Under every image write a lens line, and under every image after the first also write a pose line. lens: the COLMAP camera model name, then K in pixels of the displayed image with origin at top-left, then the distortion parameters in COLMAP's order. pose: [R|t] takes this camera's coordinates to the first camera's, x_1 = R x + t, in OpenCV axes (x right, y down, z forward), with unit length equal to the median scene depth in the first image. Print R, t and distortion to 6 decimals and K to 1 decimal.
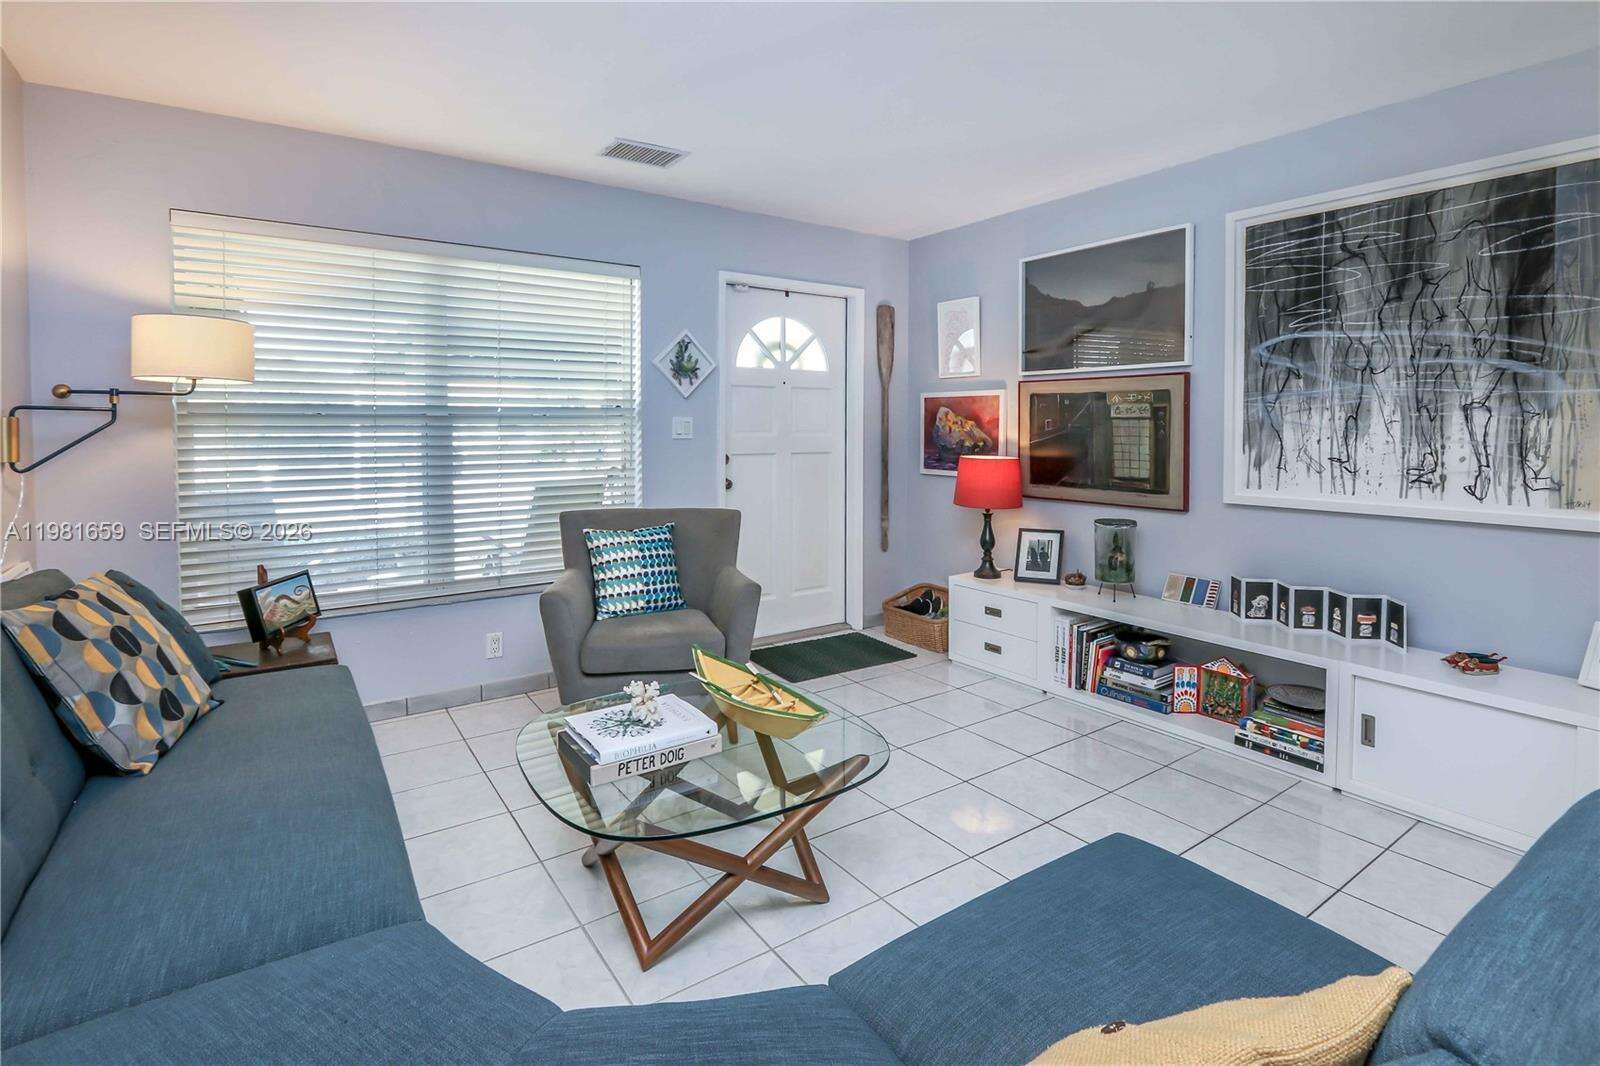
lens RADIAL K [[785.6, 0, 799.4], [0, 785.6, 455.2], [0, 0, 1]] dist [-0.025217, 0.010543]
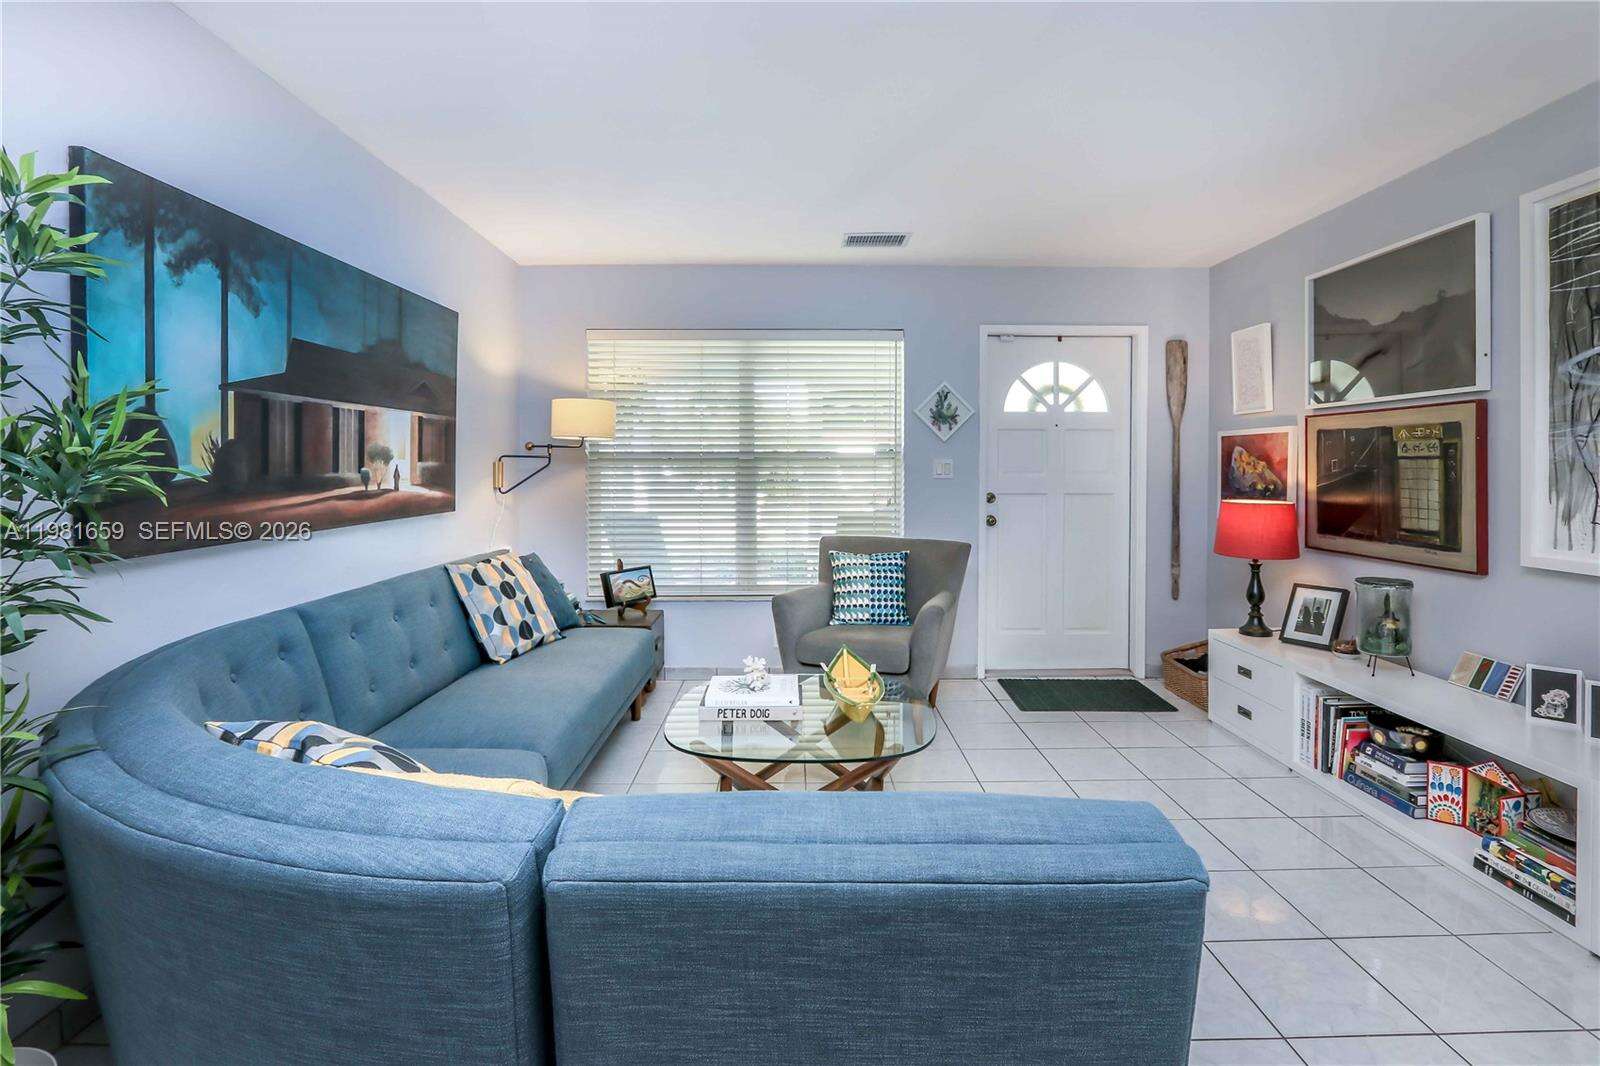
lens RADIAL K [[785.6, 0, 793.0], [0, 785.6, 480.0], [0, 0, 1]] dist [-0.025217, 0.010543]
pose [[0.820237, 0.009432, -0.571946, 0.373361], [-0.021177, 0.999679, -0.013885, 0.001610], [0.571632, 0.023501, 0.820174, -0.047231]]
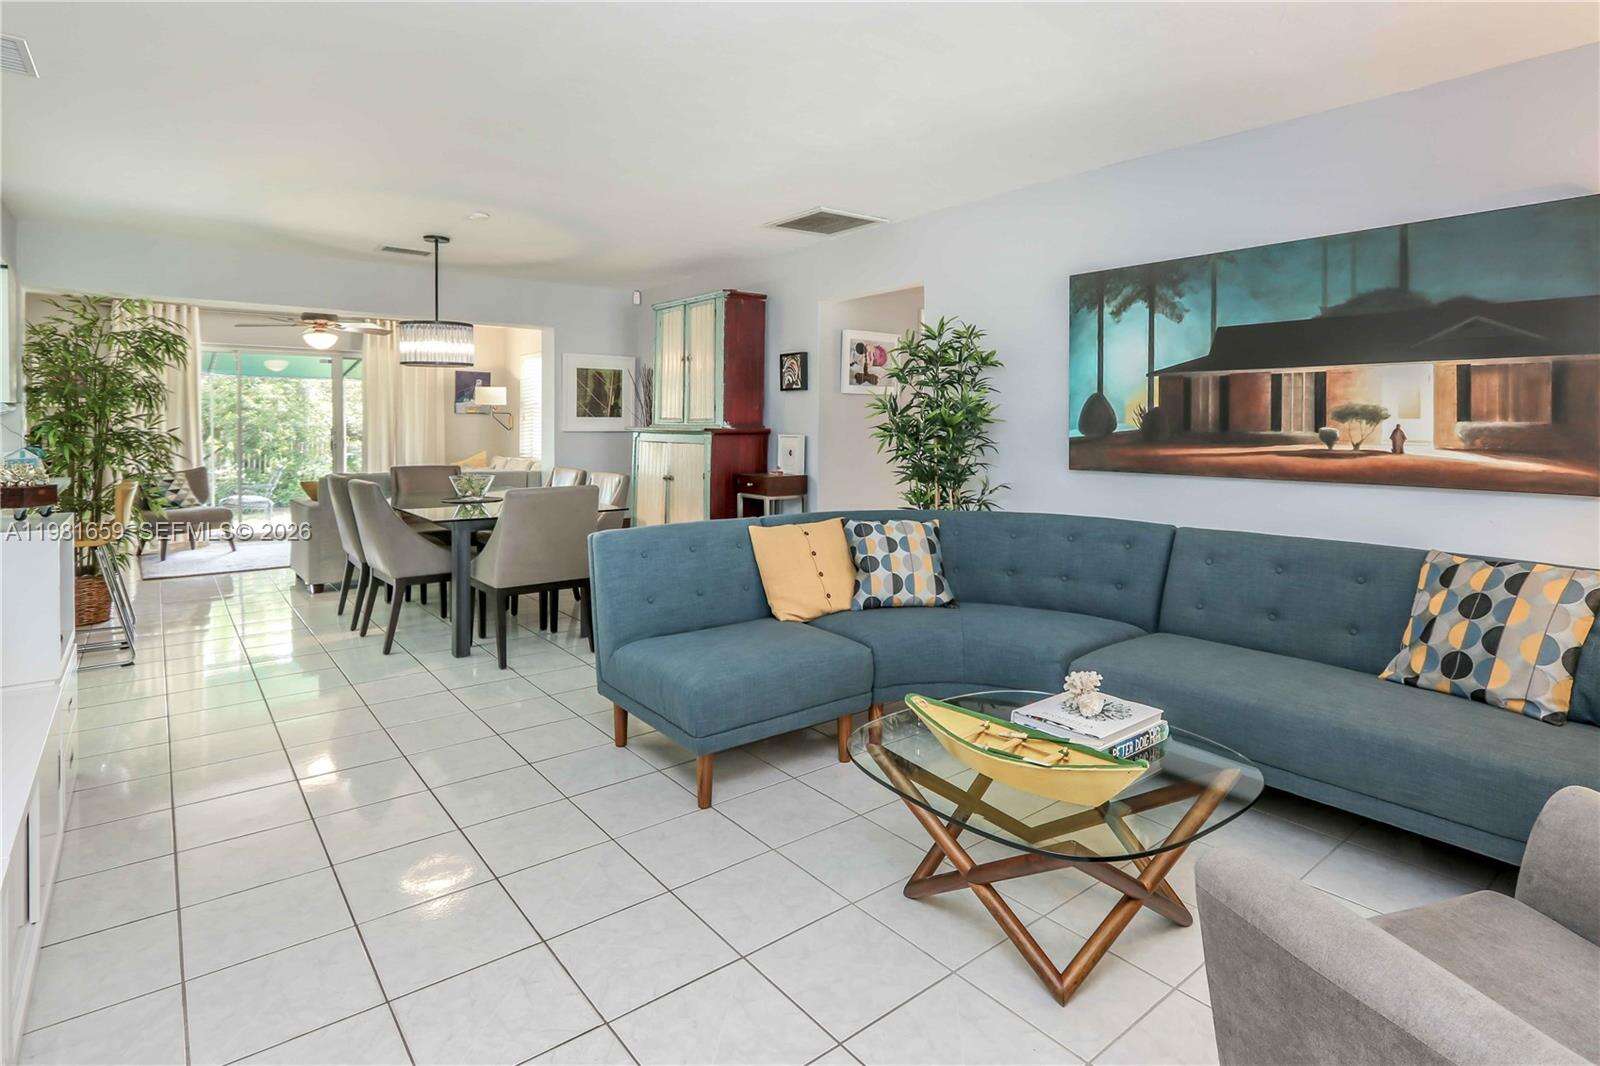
lens RADIAL K [[785.6, 0, 817.8], [0, 785.6, 442.9], [0, 0, 1]] dist [-0.025217, 0.010543]
pose [[-0.995950, -0.004098, -0.089813, 0.149427], [-0.010093, 0.997742, 0.066394, -0.047867], [0.089338, 0.067031, -0.993743, 1.184711]]
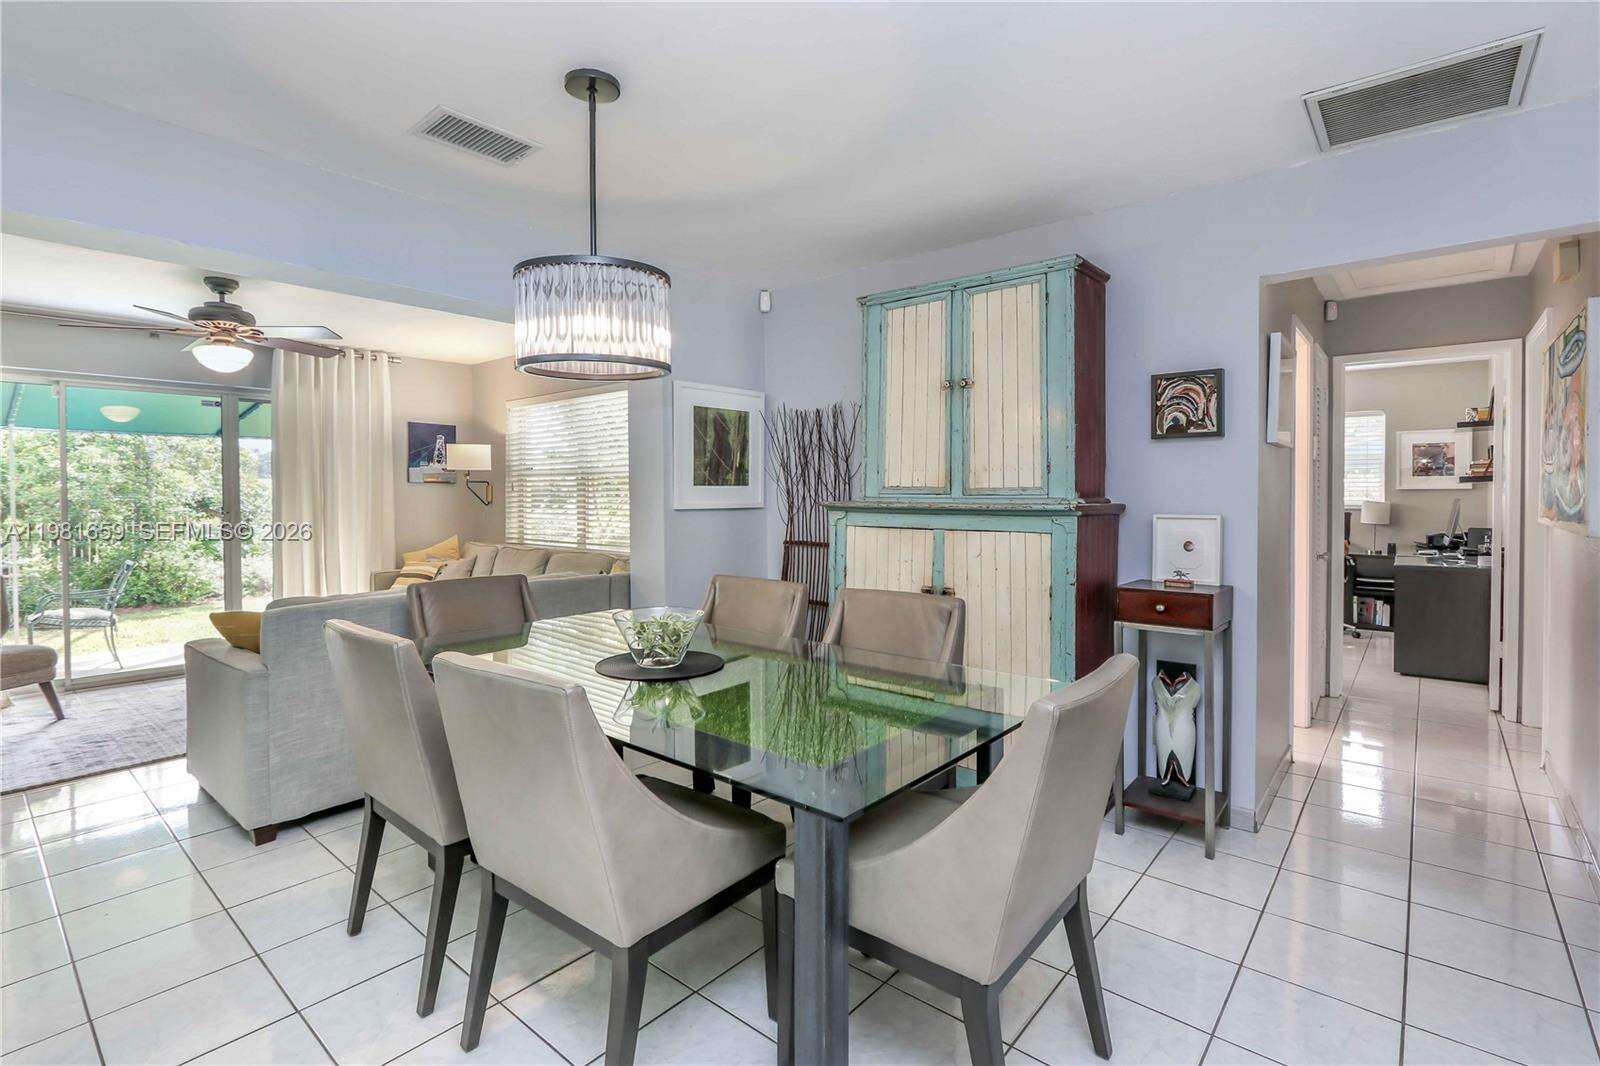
lens RADIAL K [[756.3, 0, 807.1], [0, 756.3, 506.5], [0, 0, 1]] dist [-0.027603, -0.000695]
pose [[-0.967539, 0.006867, -0.252630, 0.726522], [-0.008732, 0.998126, 0.060571, -0.015056], [0.252572, 0.060811, -0.965665, 0.305962]]
